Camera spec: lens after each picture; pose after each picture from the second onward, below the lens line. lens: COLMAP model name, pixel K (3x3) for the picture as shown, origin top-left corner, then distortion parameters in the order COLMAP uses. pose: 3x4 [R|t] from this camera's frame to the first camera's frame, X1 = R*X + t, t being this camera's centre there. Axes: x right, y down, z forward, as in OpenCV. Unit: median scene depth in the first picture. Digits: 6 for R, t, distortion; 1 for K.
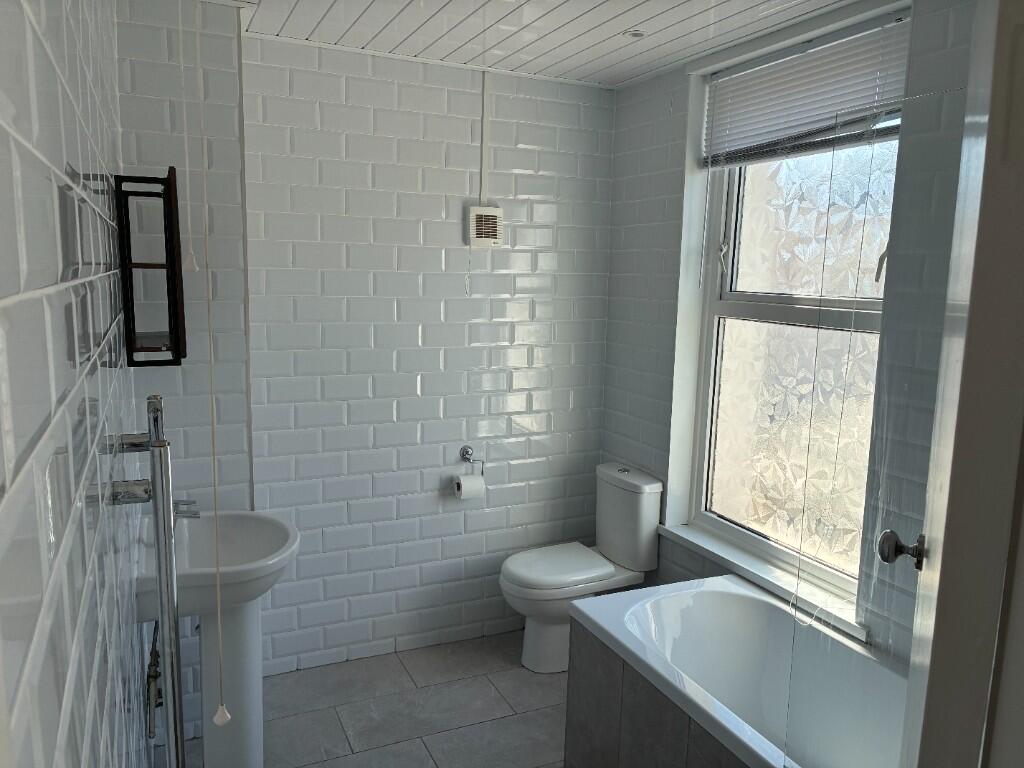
lens RADIAL K [[780.0, 0, 512.0], [0, 780.0, 384.0], [0, 0, 1]] dist [0.015341, -0.003123]
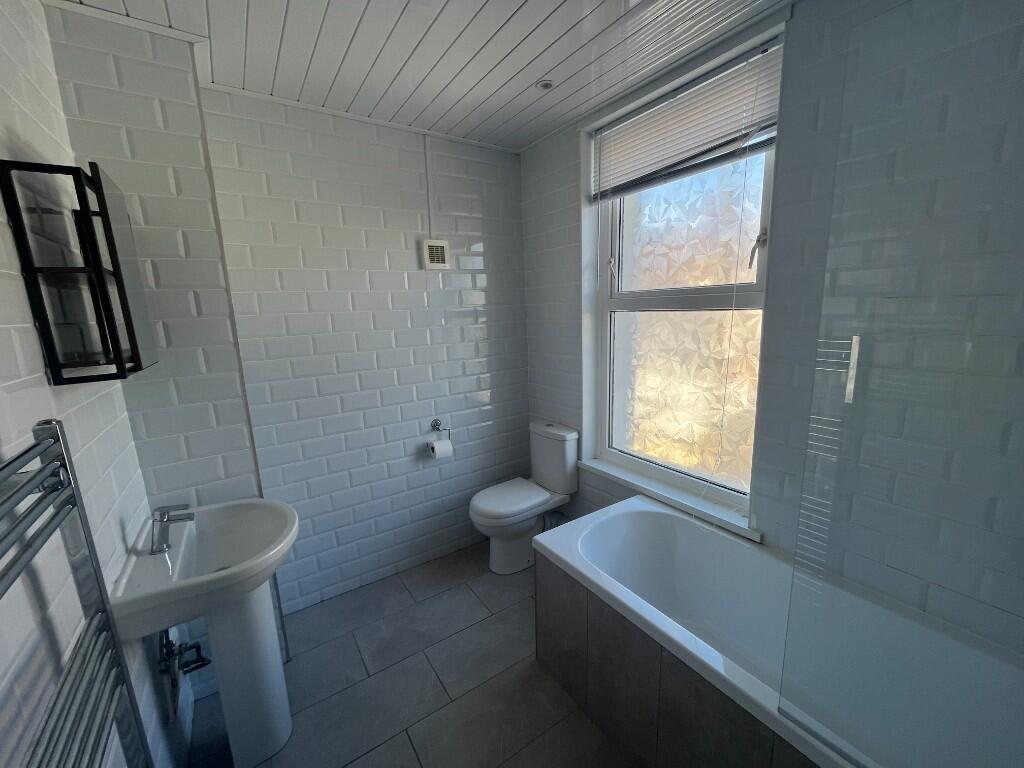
lens RADIAL K [[413.1, 0, 512.6], [0, 413.1, 385.9], [0, 0, 1]] dist [-0.003605, -0.000140]
pose [[0.985093, -0.087339, 0.148203, -0.029925], [0.081407, 0.995635, 0.045643, -0.000274], [-0.151543, -0.032898, 0.987903, 0.285501]]
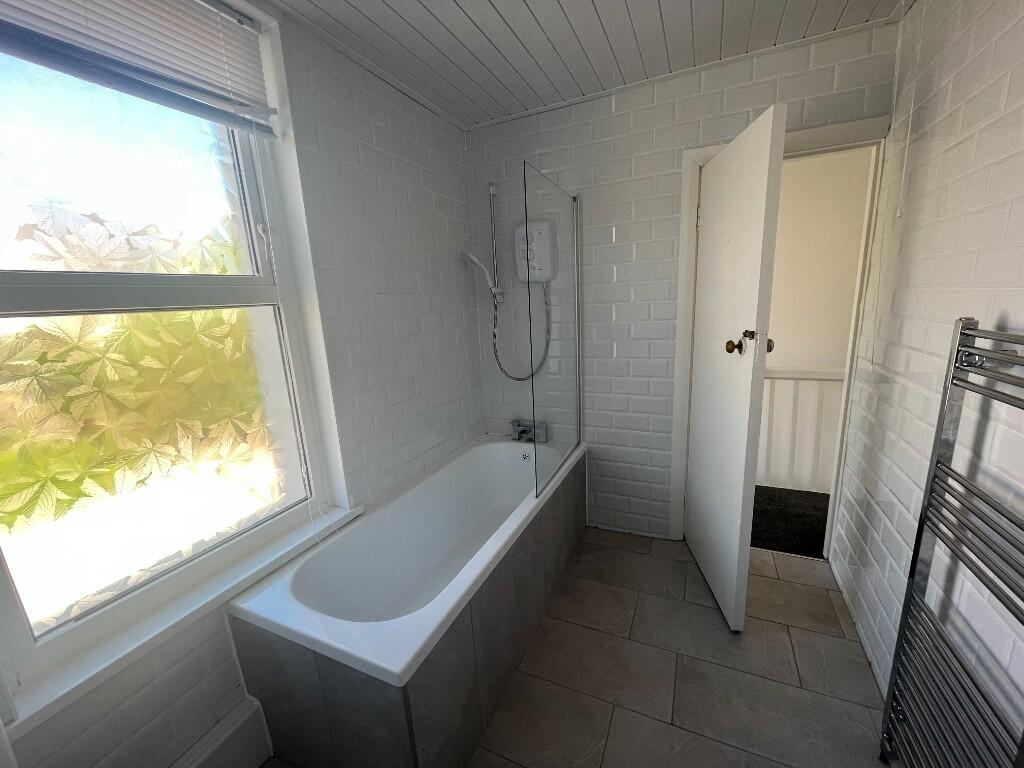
lens RADIAL K [[413.1, 0, 512.6], [0, 413.1, 385.9], [0, 0, 1]] dist [-0.003605, -0.000140]
pose [[-0.652615, -0.146120, 0.743466, -0.200994], [0.146962, 0.938183, 0.313393, -0.068736], [-0.743300, 0.313787, -0.590798, 0.863359]]
